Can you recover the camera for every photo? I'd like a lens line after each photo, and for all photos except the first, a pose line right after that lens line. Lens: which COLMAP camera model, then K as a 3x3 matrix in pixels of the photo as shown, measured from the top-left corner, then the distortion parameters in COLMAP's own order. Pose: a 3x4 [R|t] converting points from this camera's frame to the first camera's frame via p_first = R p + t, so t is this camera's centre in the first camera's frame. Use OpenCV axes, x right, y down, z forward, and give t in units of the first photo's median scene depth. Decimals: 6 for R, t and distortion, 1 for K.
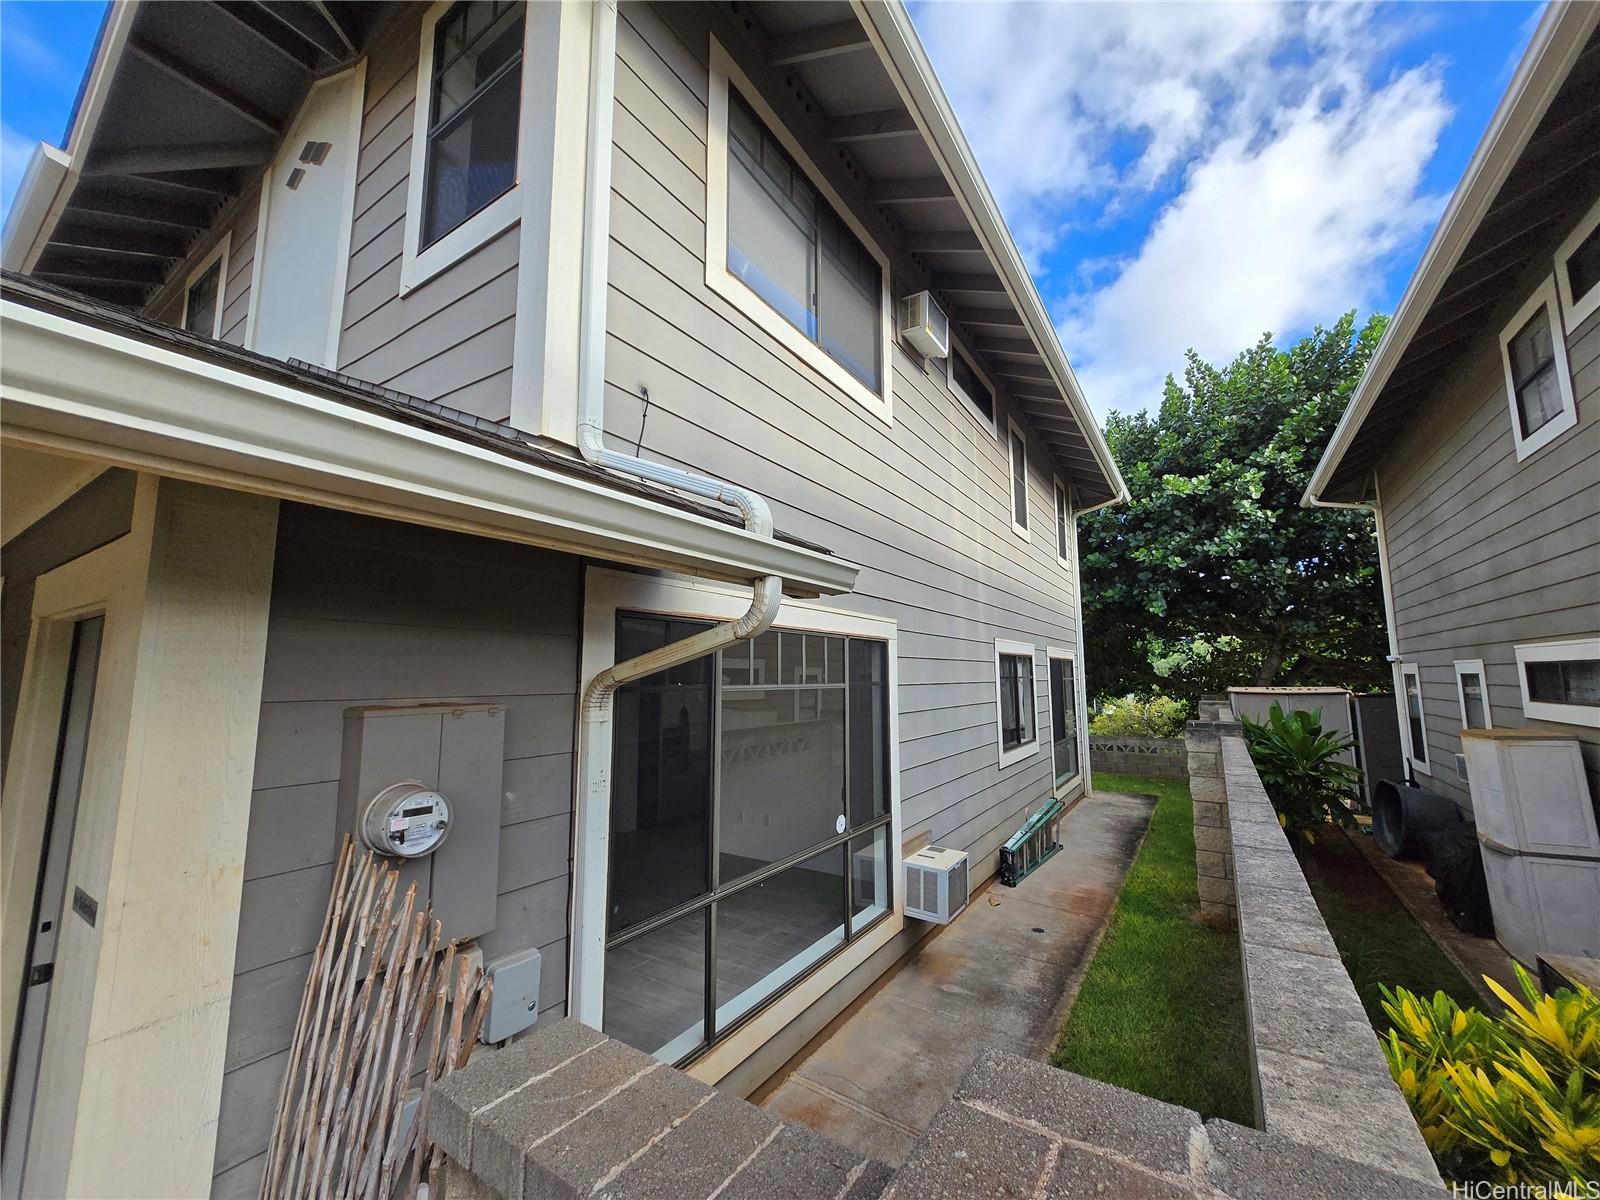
lens RADIAL K [[626.0, 0, 809.5], [0, 626.0, 596.8], [0, 0, 1]] dist [0.003094, -0.001810]
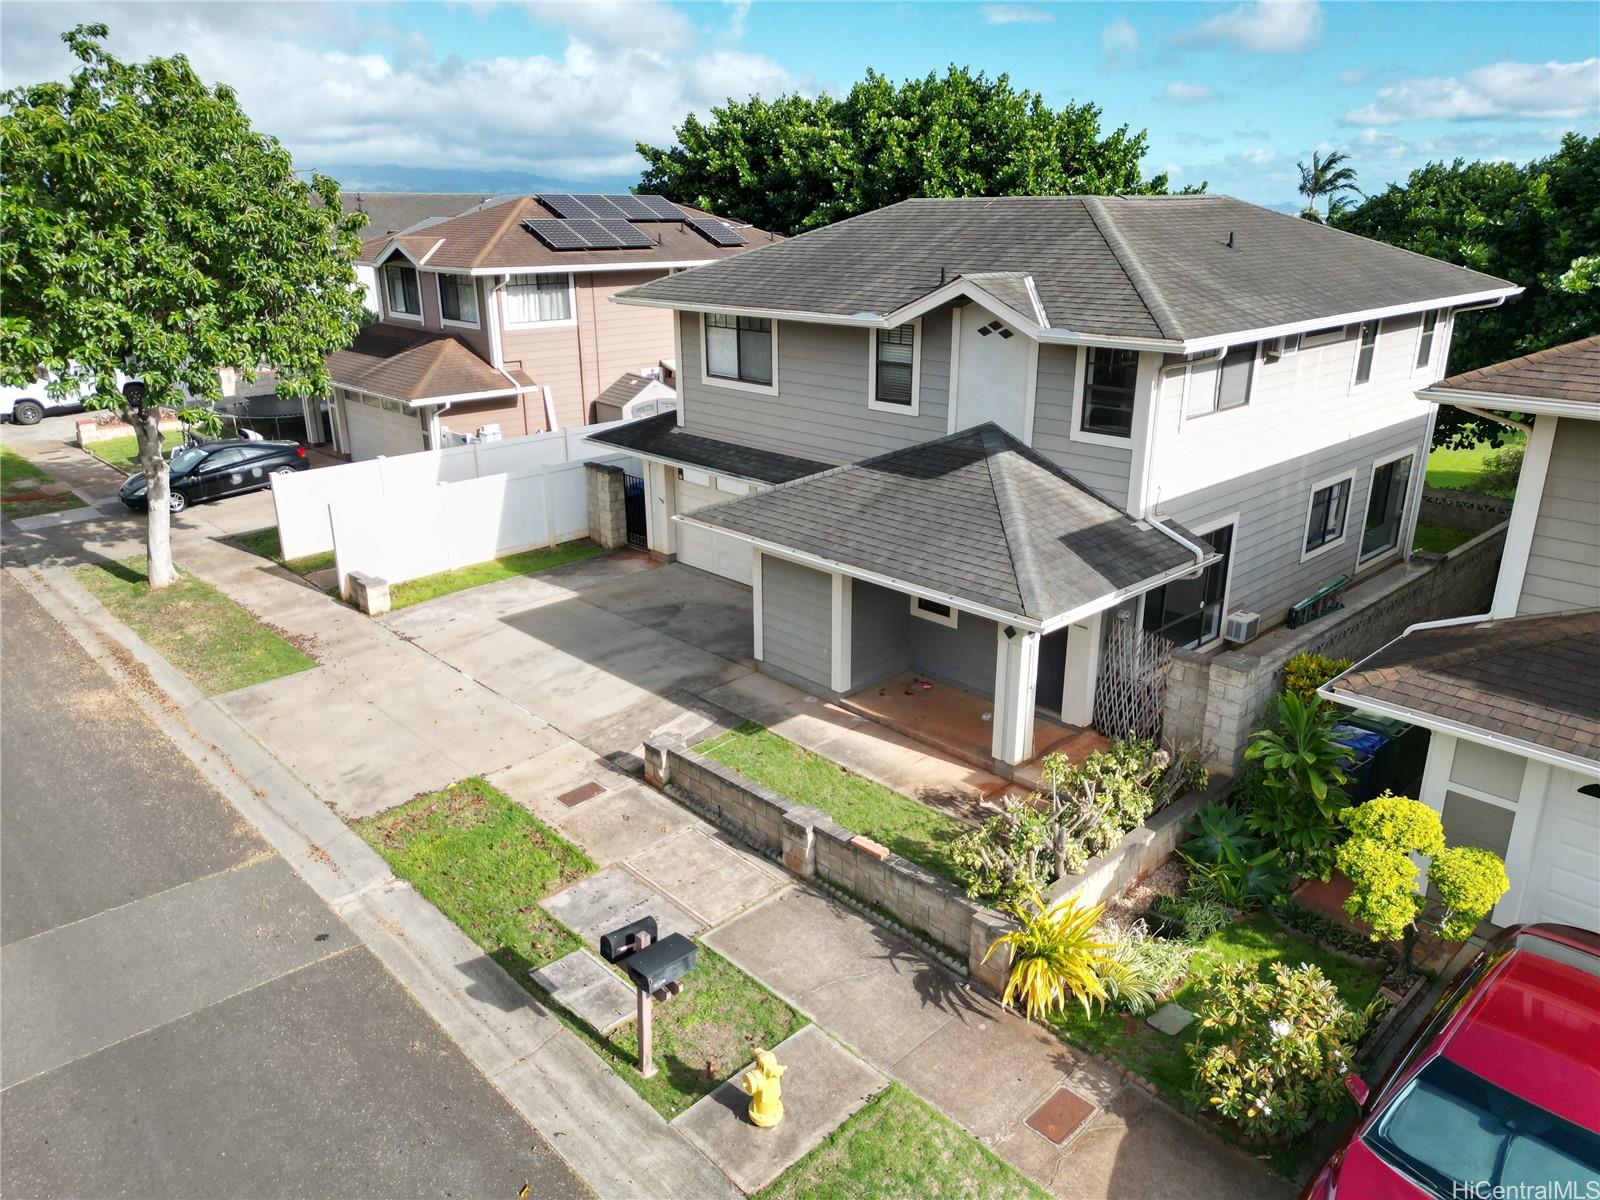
lens RADIAL K [[1095.9, 0, 791.0], [0, 1095.9, 600.2], [0, 0, 1]] dist [0.006311, 0.000604]
pose [[0.967368, 0.075161, -0.241972, -0.405198], [0.039489, 0.898597, 0.436995, -1.374744], [0.250280, -0.432290, 0.866305, -2.697434]]
